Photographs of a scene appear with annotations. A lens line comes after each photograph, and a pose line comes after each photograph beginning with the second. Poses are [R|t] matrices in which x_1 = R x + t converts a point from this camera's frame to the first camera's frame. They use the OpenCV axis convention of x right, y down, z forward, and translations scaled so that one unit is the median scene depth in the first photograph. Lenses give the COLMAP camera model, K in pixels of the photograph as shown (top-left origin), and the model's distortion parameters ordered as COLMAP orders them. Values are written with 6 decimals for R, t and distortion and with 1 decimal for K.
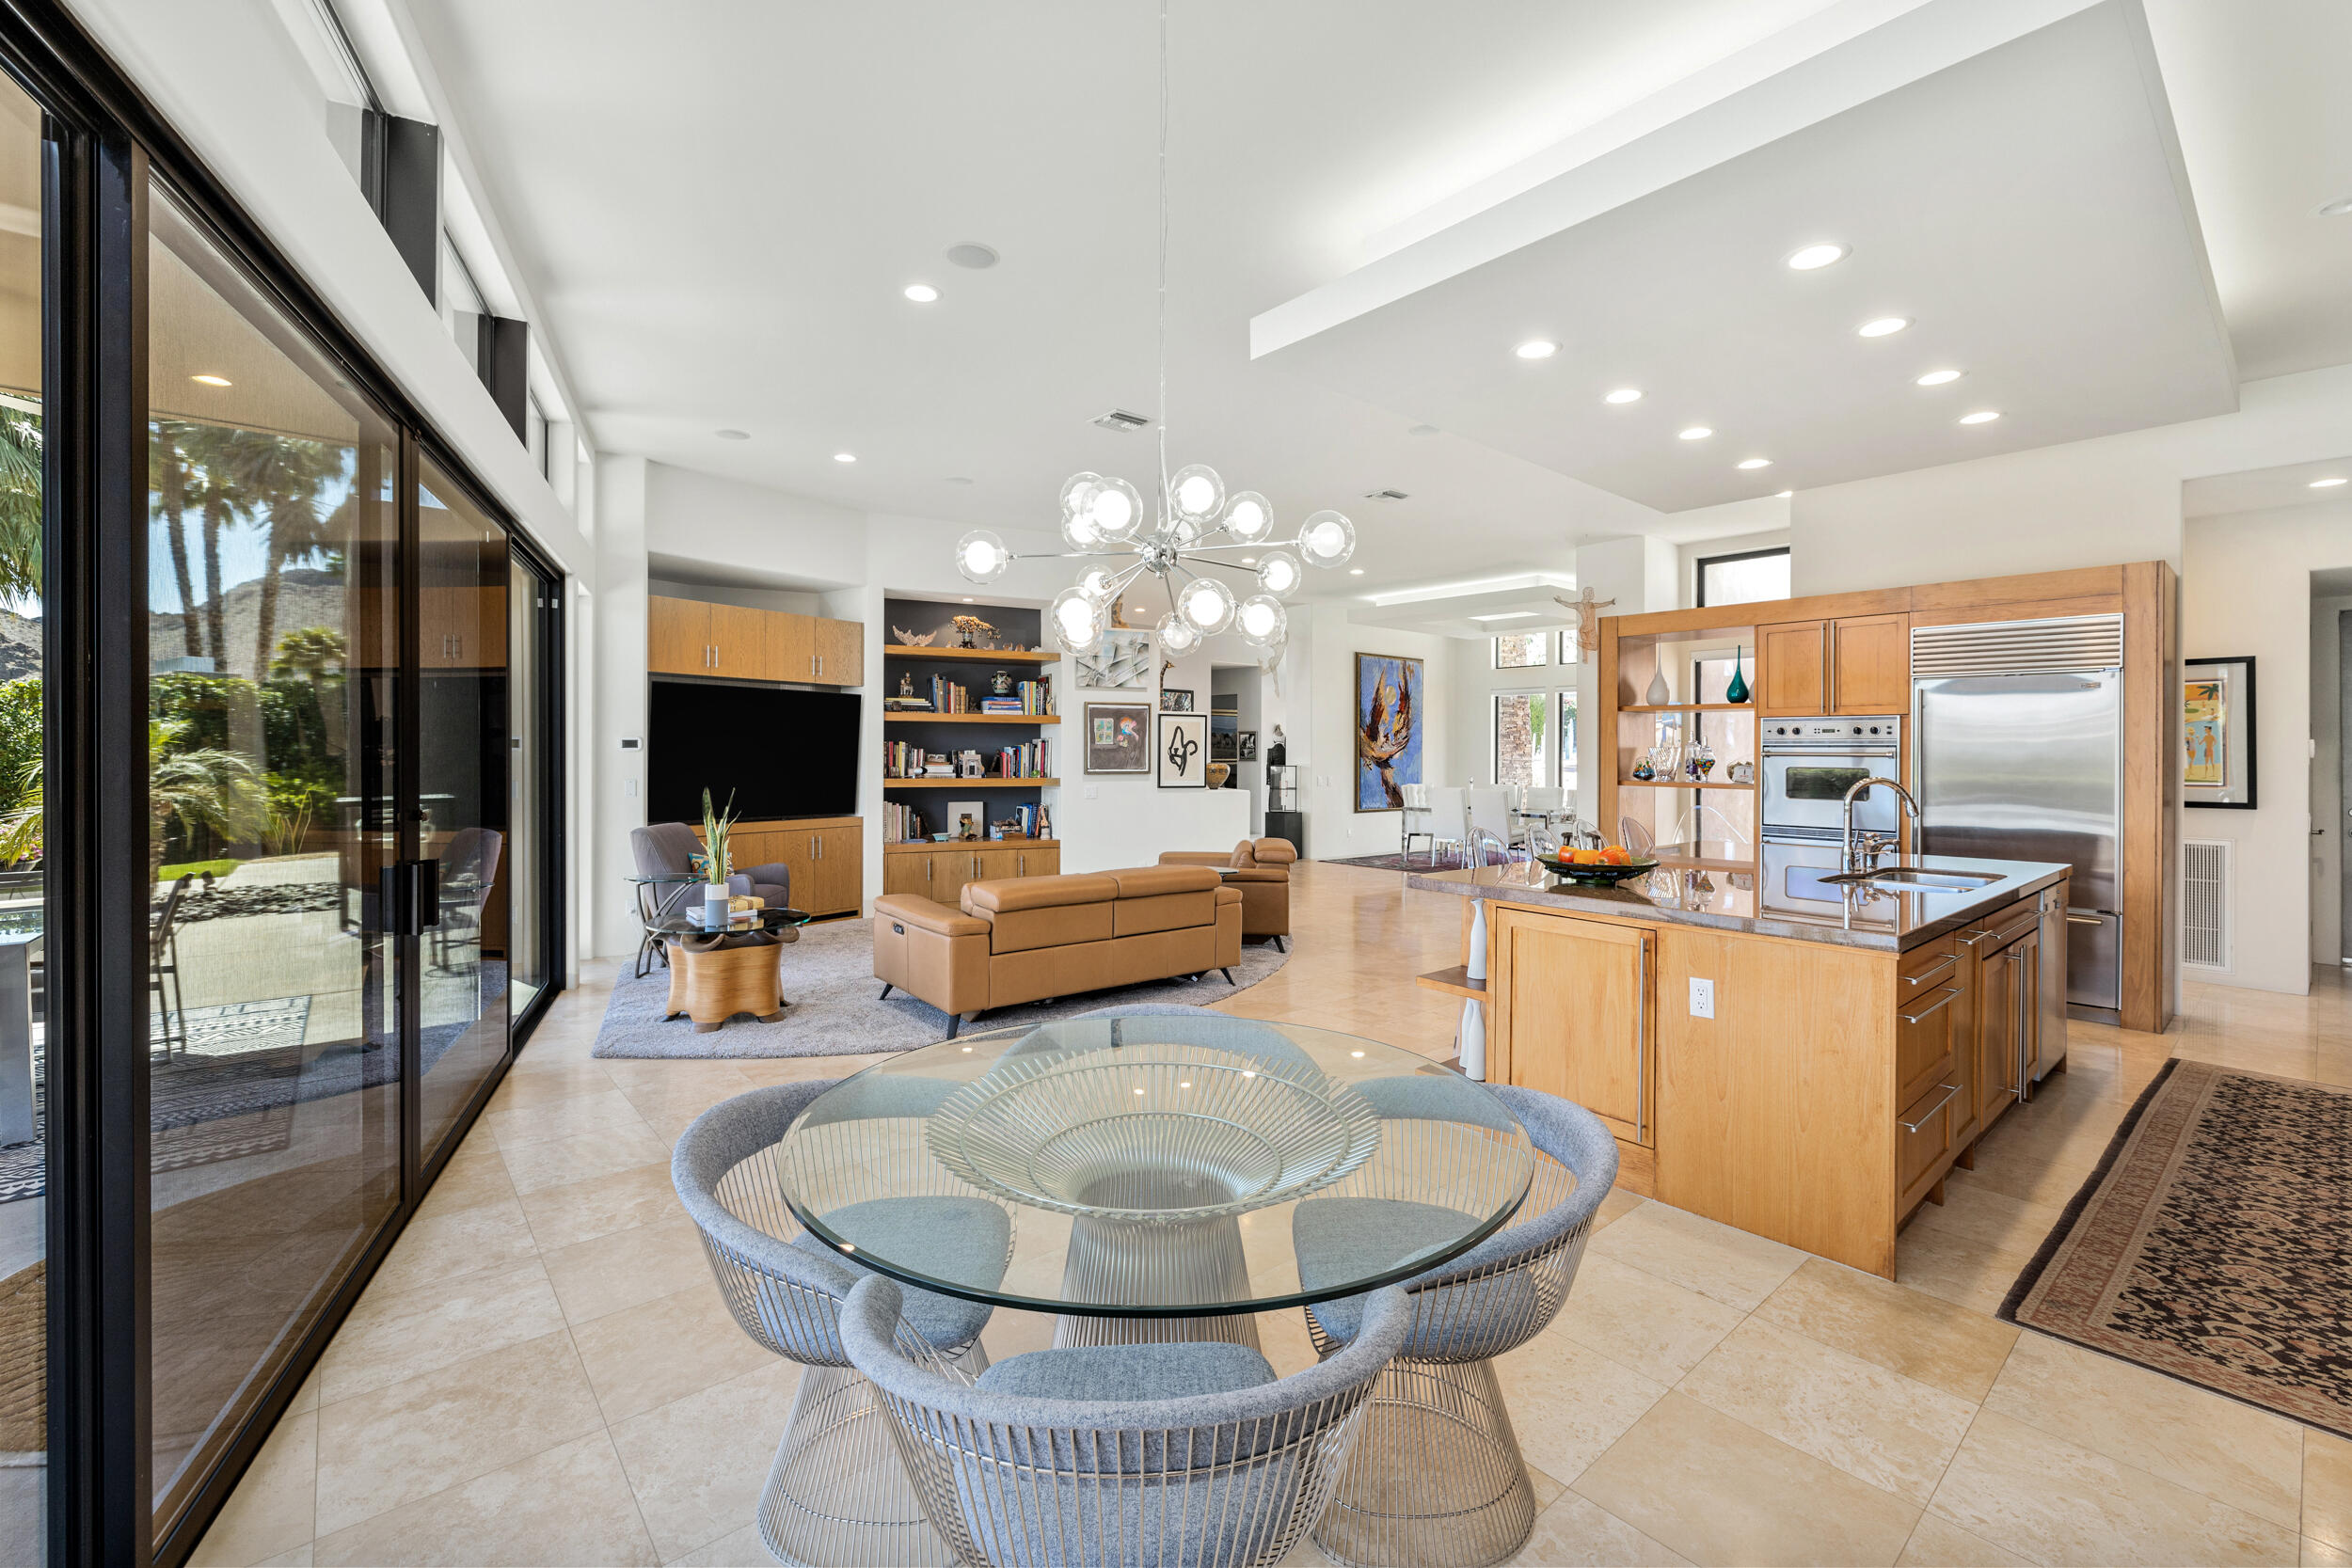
lens RADIAL K [[998.7, 0, 1179.3], [0, 998.7, 768.7], [0, 0, 1]] dist [0.000935, 0.000511]
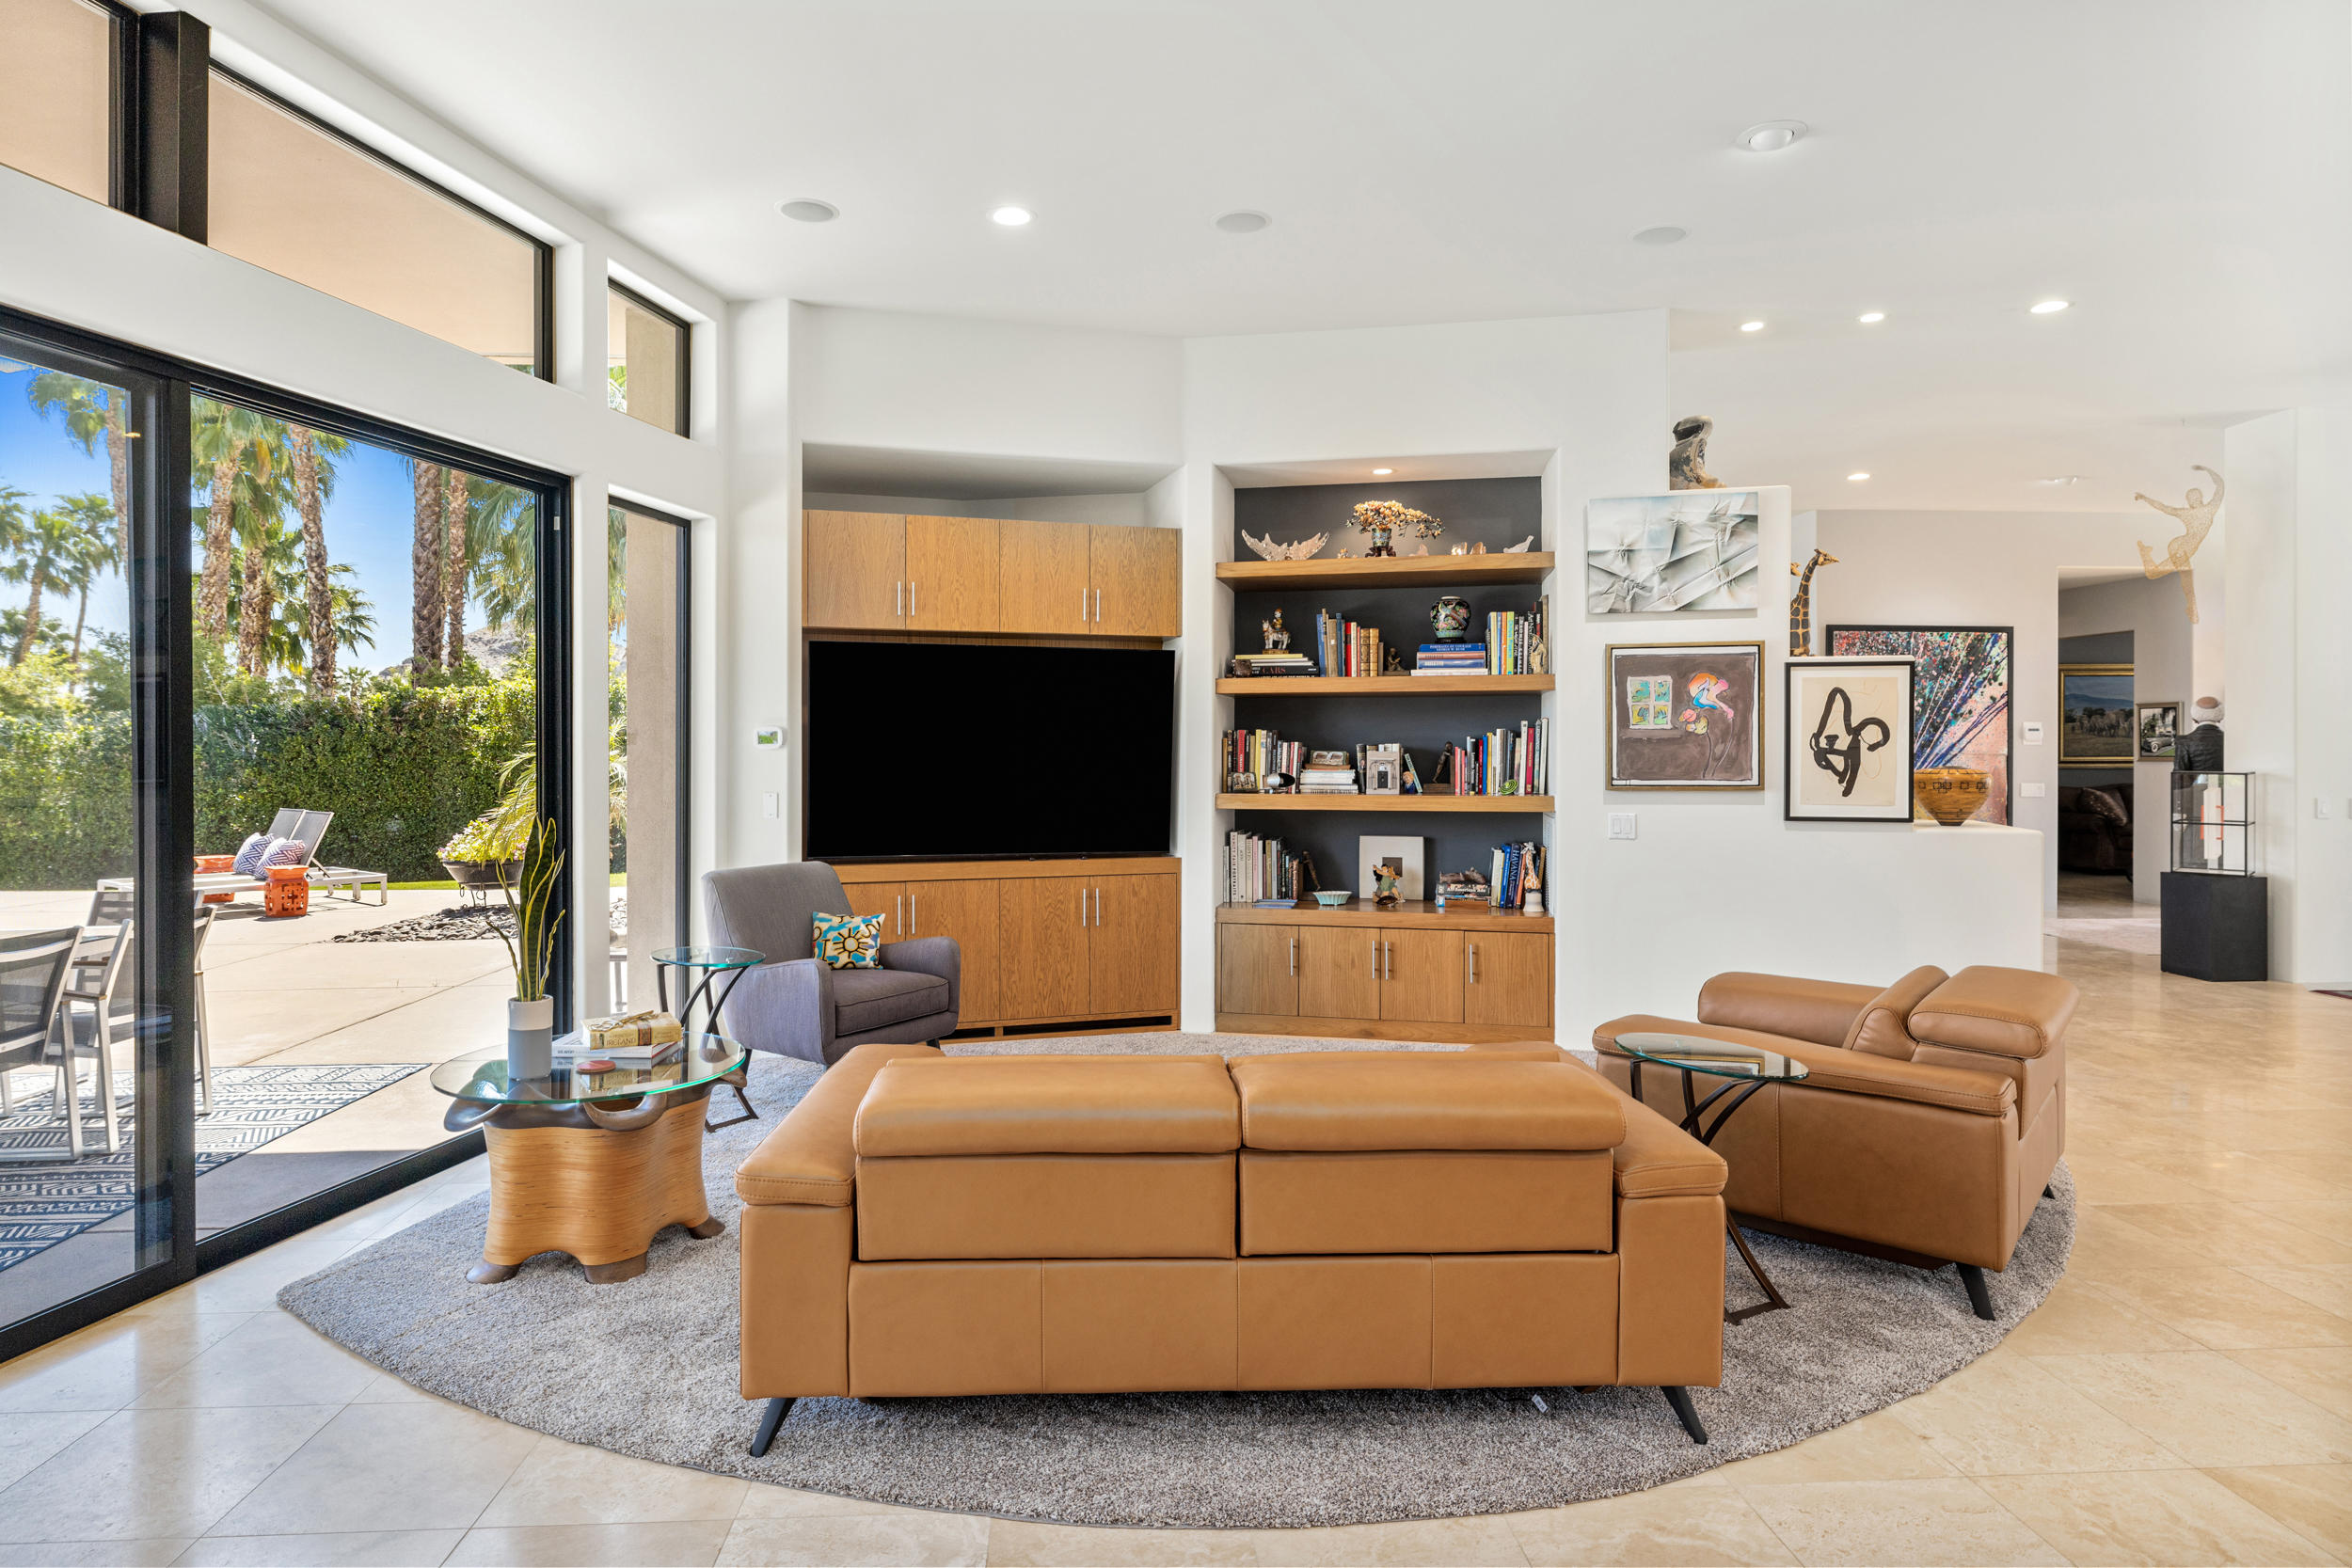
lens RADIAL K [[1283.4, 0, 1112.6], [0, 1283.4, 751.7], [0, 0, 1]] dist [0.001368, -0.000558]
pose [[0.787361, -0.004744, -0.616474, 0.109334], [-0.004274, 0.999904, -0.013154, -0.004162], [0.616478, 0.012992, 0.787265, 0.357296]]
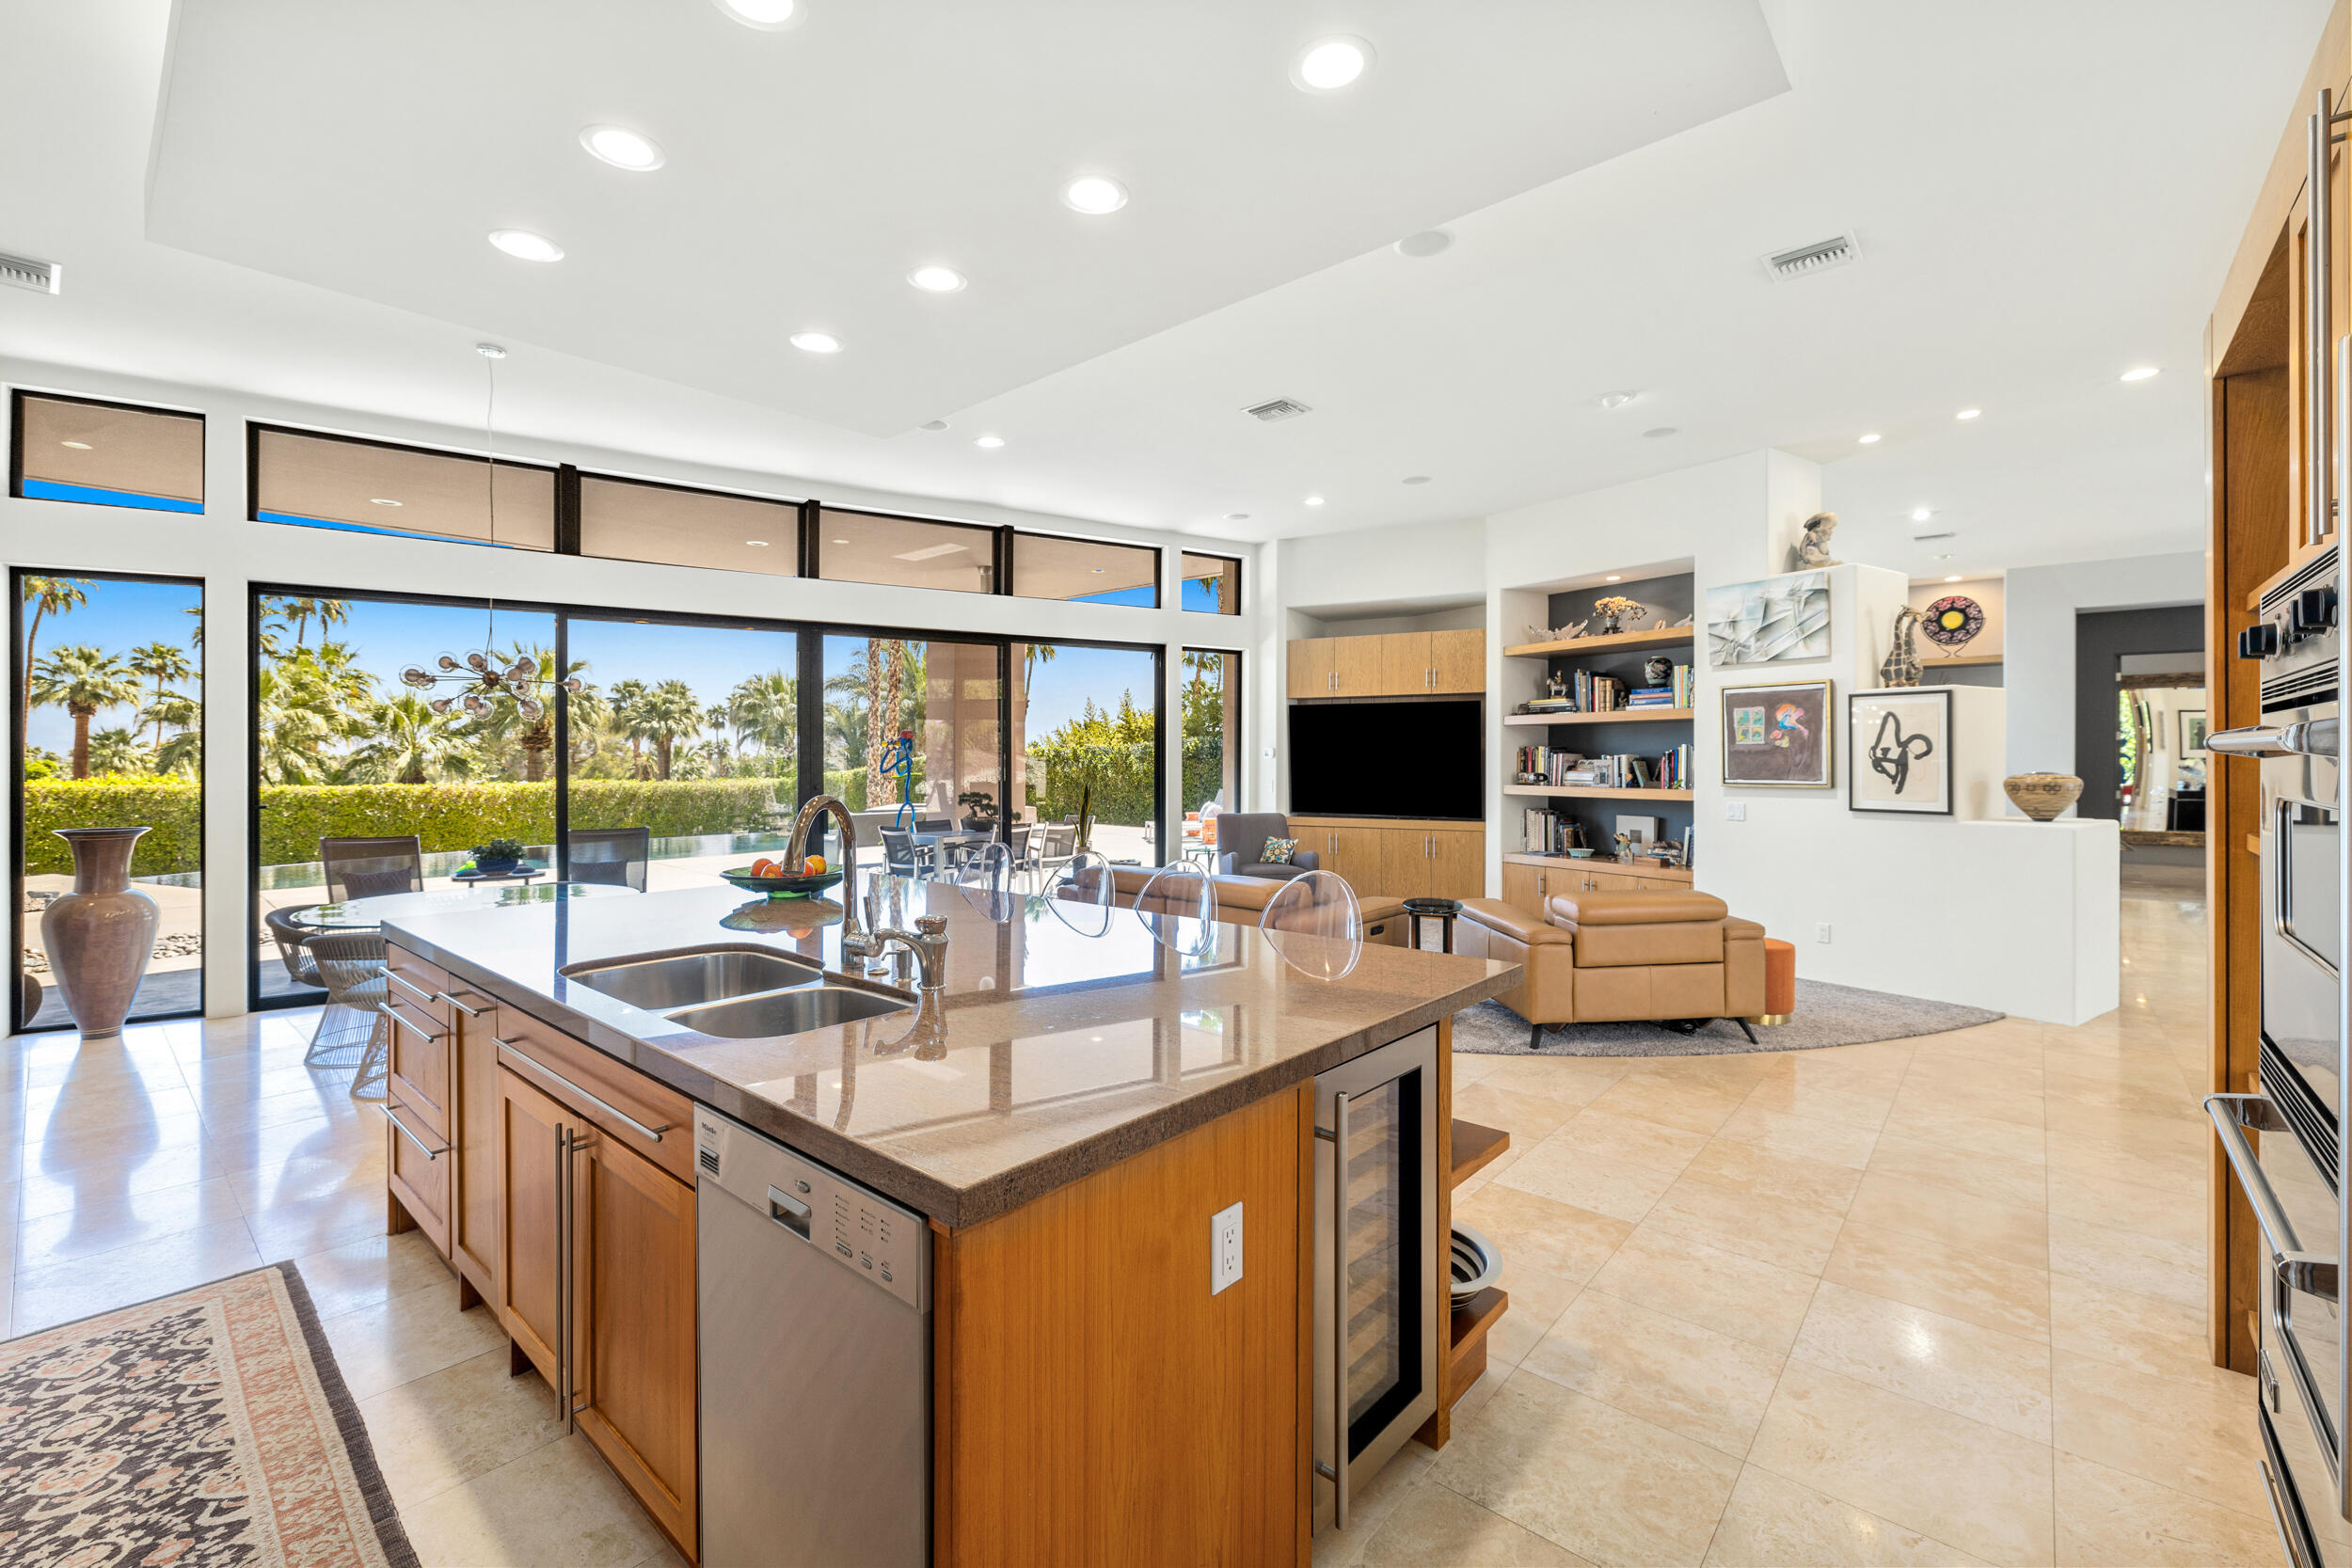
lens RADIAL K [[998.7, 0, 1179.3], [0, 998.7, 768.7], [0, 0, 1]] dist [0.000935, 0.000511]
pose [[0.130776, 0.004796, -0.991400, 0.595244], [-0.011921, 0.999924, 0.003265, -0.004975], [0.991340, 0.011392, 0.130823, 0.531152]]
